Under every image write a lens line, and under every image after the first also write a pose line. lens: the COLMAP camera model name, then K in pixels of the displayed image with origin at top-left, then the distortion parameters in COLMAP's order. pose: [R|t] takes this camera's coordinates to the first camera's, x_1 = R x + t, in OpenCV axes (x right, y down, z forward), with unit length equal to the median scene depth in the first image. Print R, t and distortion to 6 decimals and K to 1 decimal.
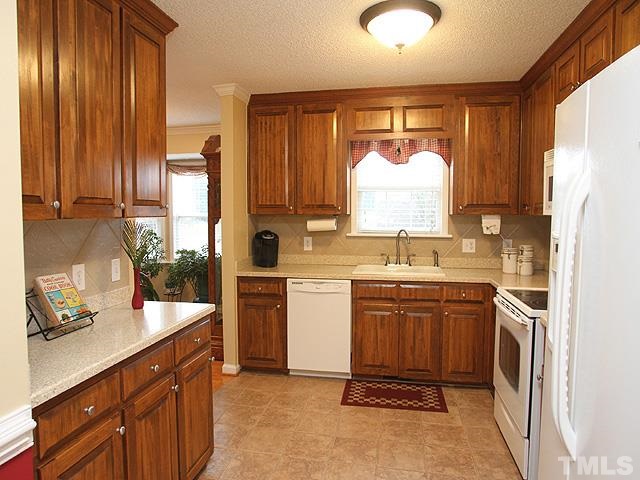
lens RADIAL K [[415.1, 0, 319.8], [0, 415.1, 238.9], [0, 0, 1]] dist [-0.046782, 0.003417]
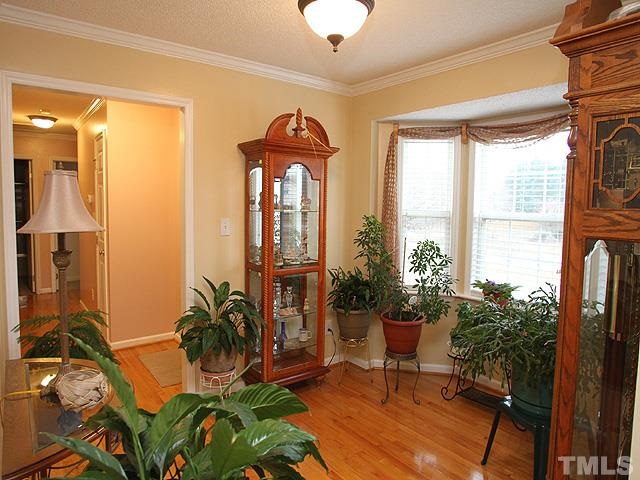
lens RADIAL K [[415.1, 0, 318.4], [0, 415.1, 239.2], [0, 0, 1]] dist [-0.046782, 0.003417]
pose [[0.749684, 0.054754, -0.659527, -0.148385], [-0.054493, 0.998295, 0.020936, -0.027245], [0.659548, 0.020244, 0.751389, 0.461178]]
